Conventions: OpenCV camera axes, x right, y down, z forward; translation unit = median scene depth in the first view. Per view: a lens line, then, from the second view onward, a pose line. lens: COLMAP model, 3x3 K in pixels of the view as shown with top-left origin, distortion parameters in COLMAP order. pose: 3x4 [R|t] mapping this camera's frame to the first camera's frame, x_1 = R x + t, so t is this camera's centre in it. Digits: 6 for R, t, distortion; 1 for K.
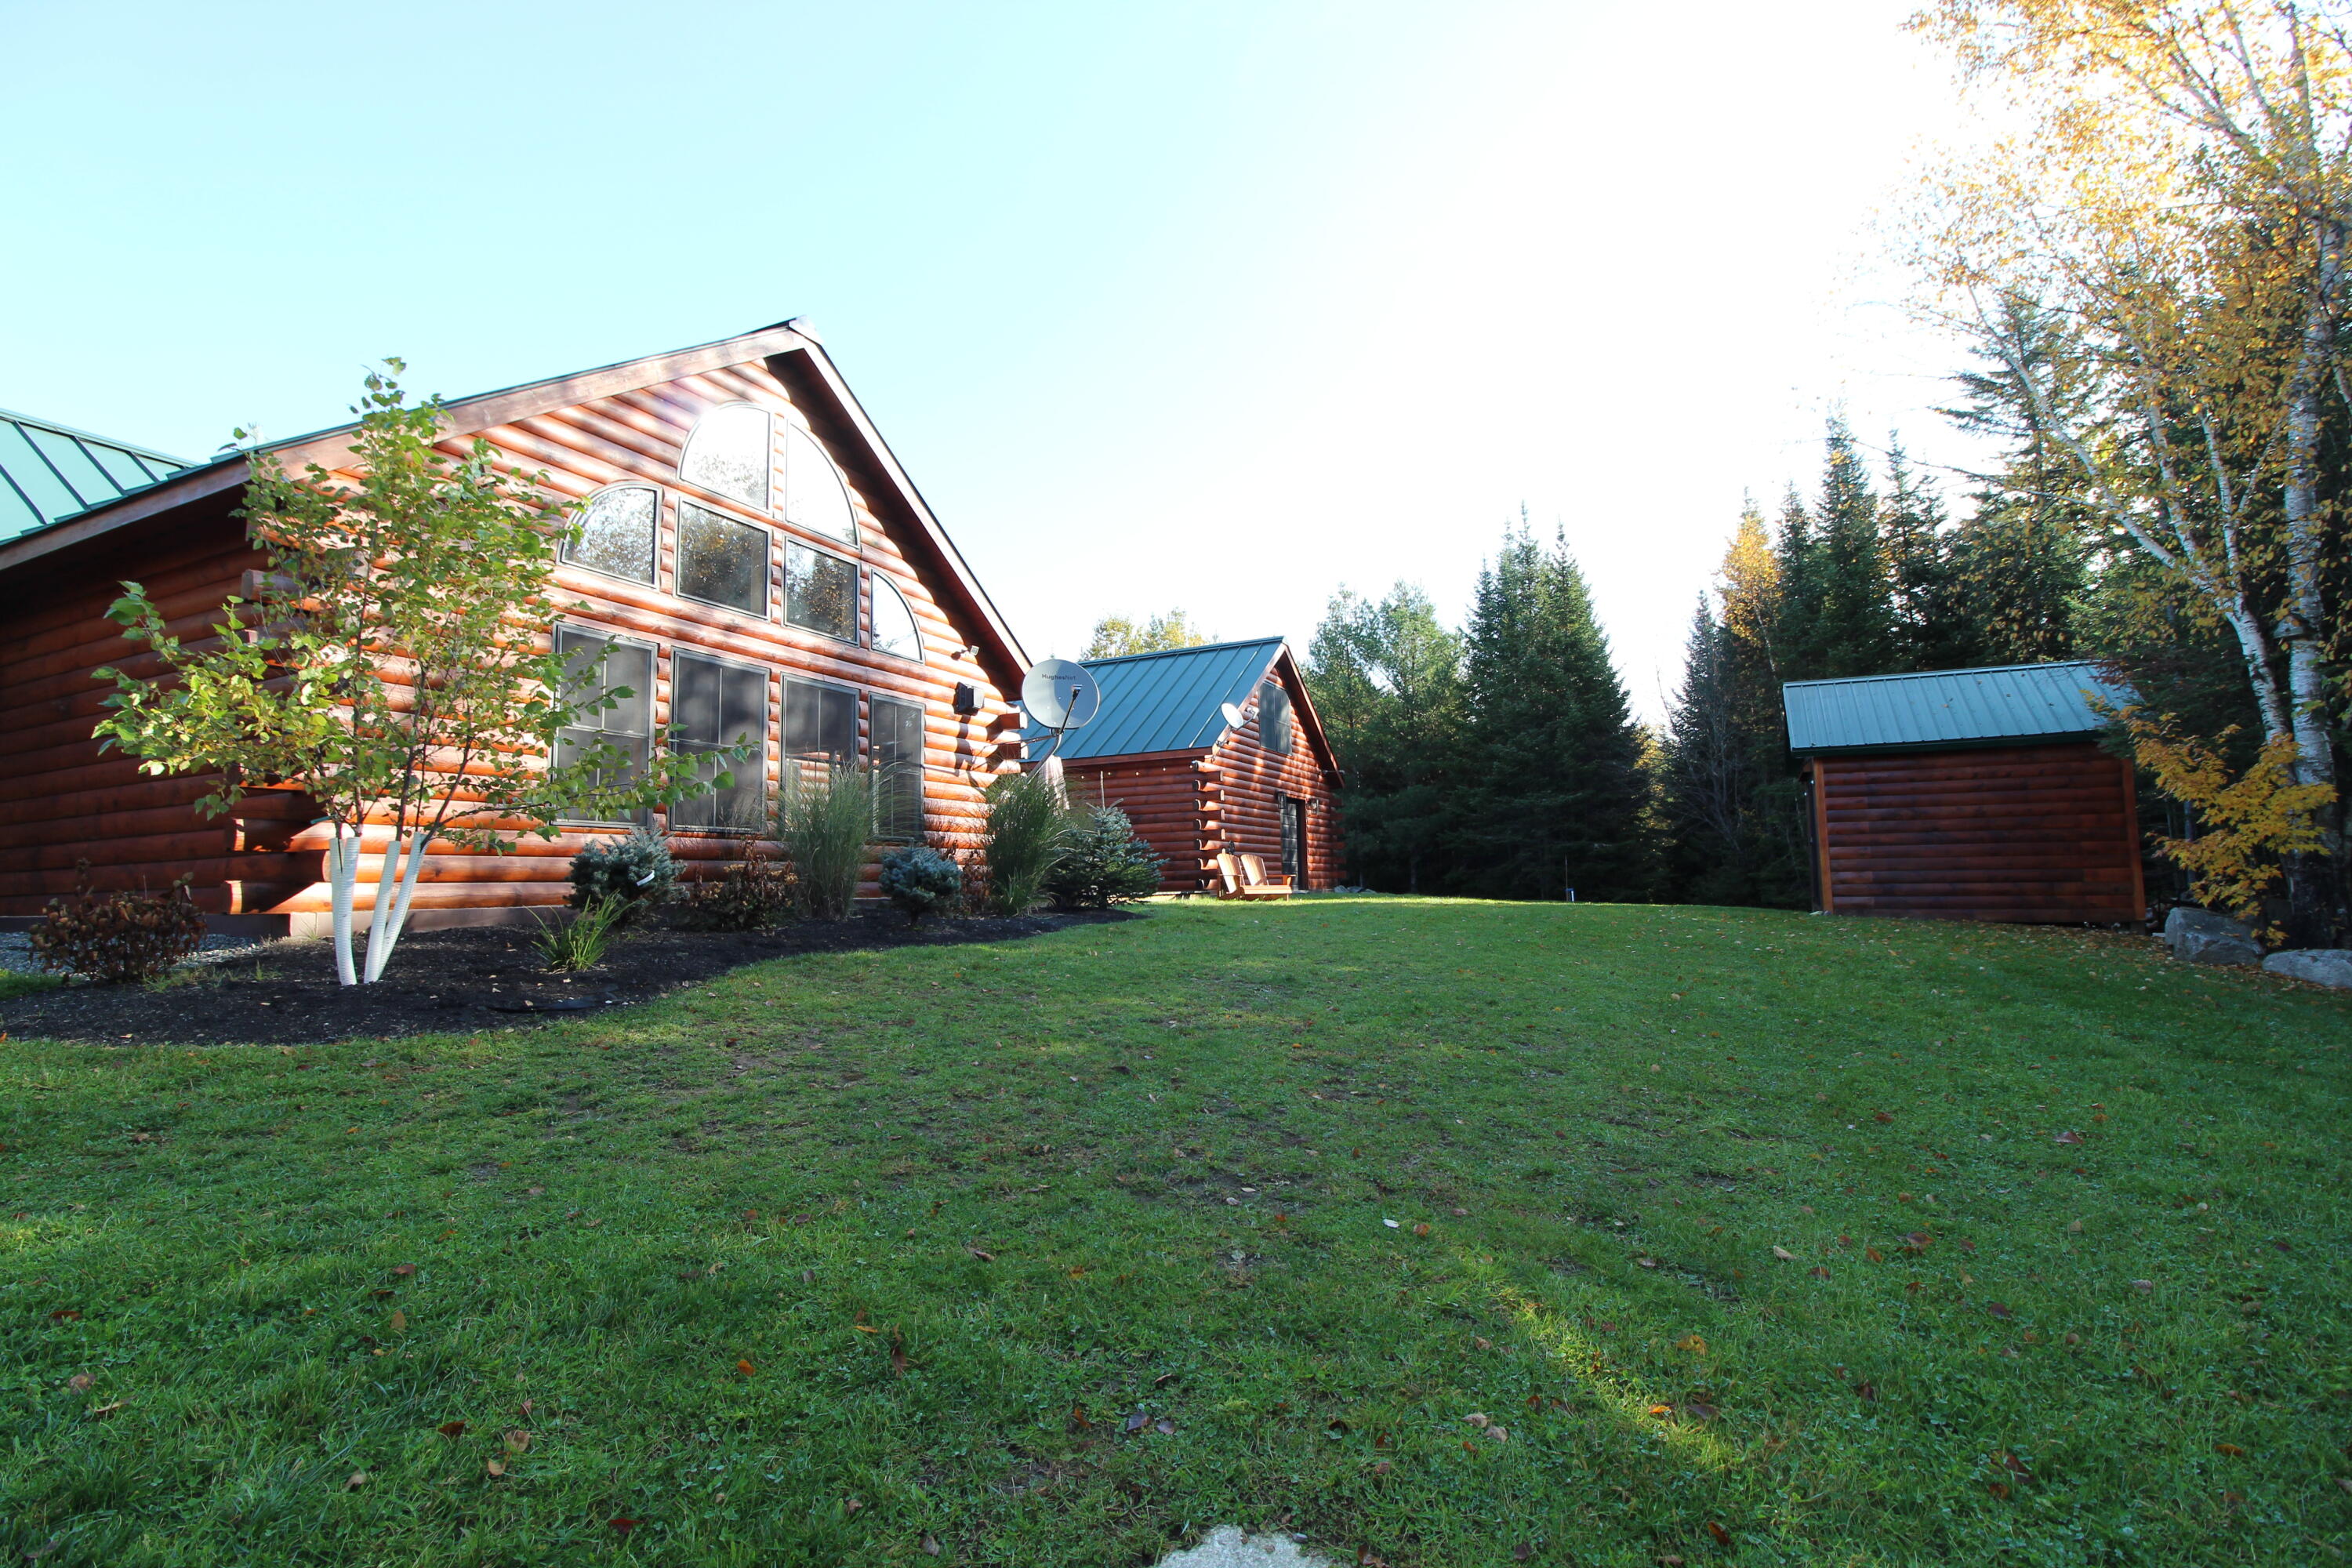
lens RADIAL K [[1077.7, 0, 1161.1], [0, 1077.7, 777.8], [0, 0, 1]] dist [-0.007448, -0.007219]
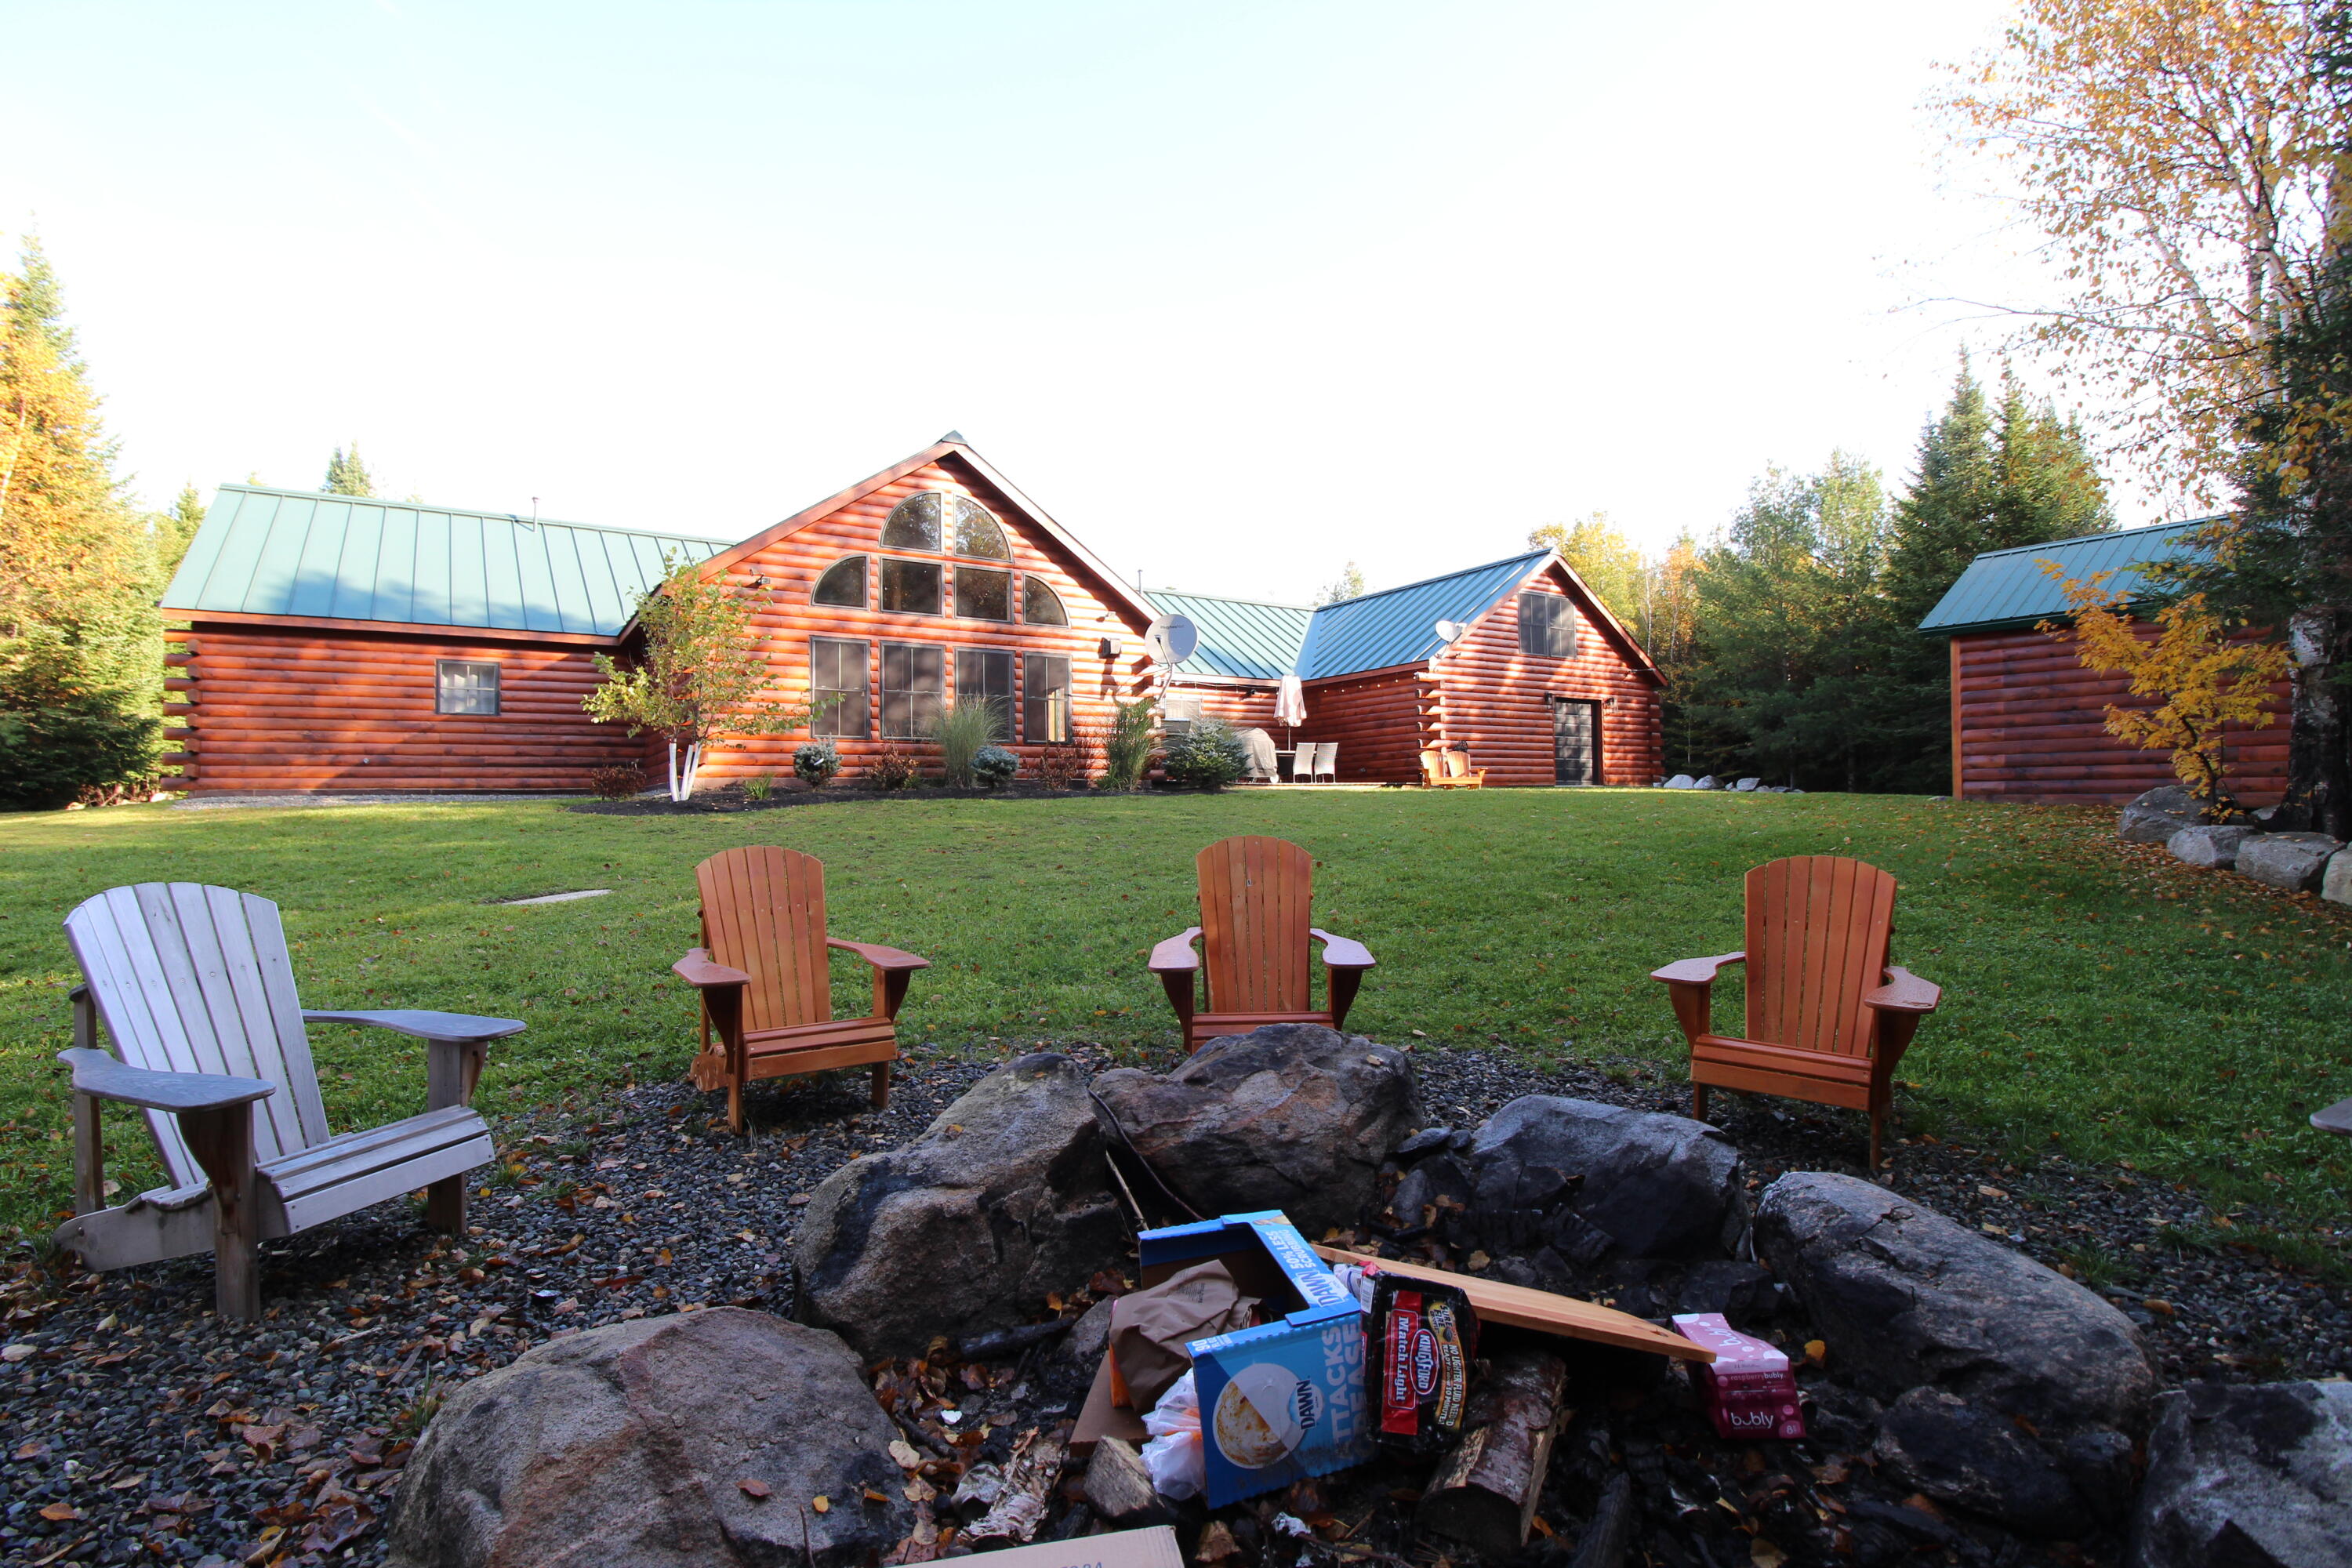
lens RADIAL K [[1077.7, 0, 1166.5], [0, 1077.7, 770.7], [0, 0, 1]] dist [-0.007448, -0.007219]
pose [[0.853581, -0.009596, -0.520872, 0.672685], [0.048839, 0.996901, 0.061669, 0.008784], [0.518666, -0.078078, 0.851405, -0.239361]]
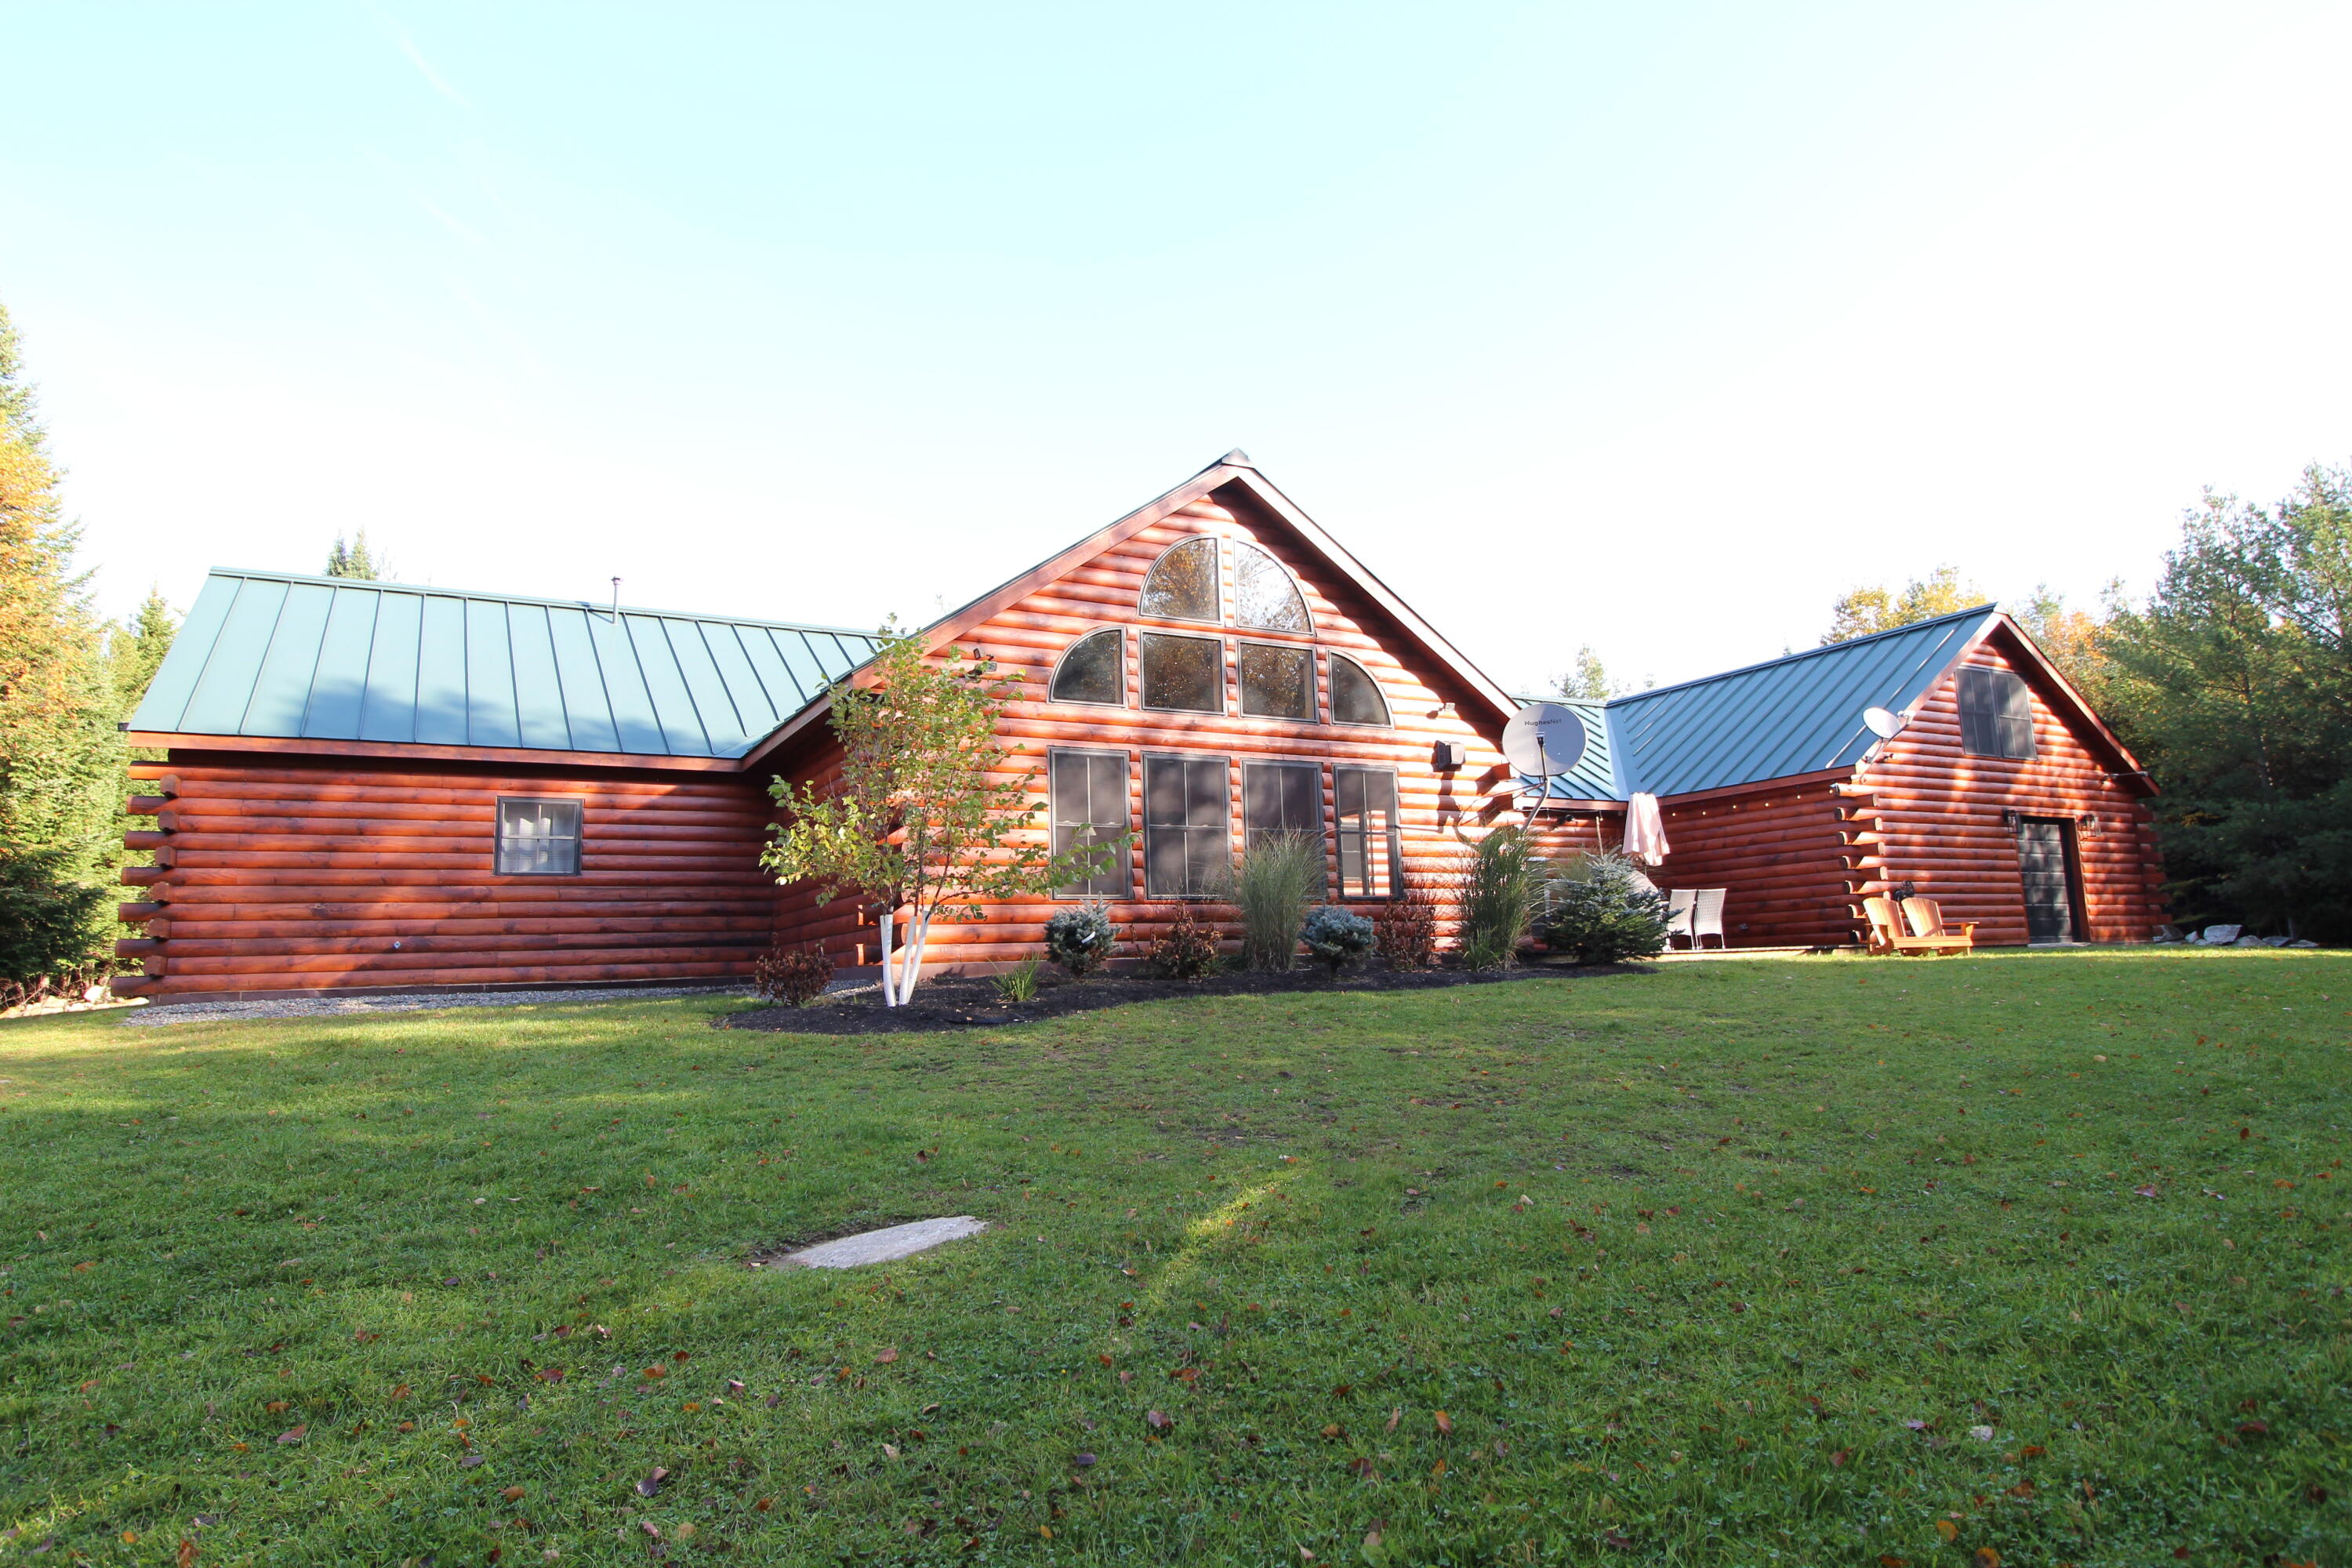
lens RADIAL K [[1321.1, 0, 1171.0], [0, 1321.1, 771.0], [0, 0, 1]] dist [0.004265, -0.006134]
pose [[0.812770, -0.091903, -0.575290, 0.327120], [0.071647, 0.995751, -0.057848, -0.006058], [0.578162, 0.005799, 0.815902, -0.162589]]
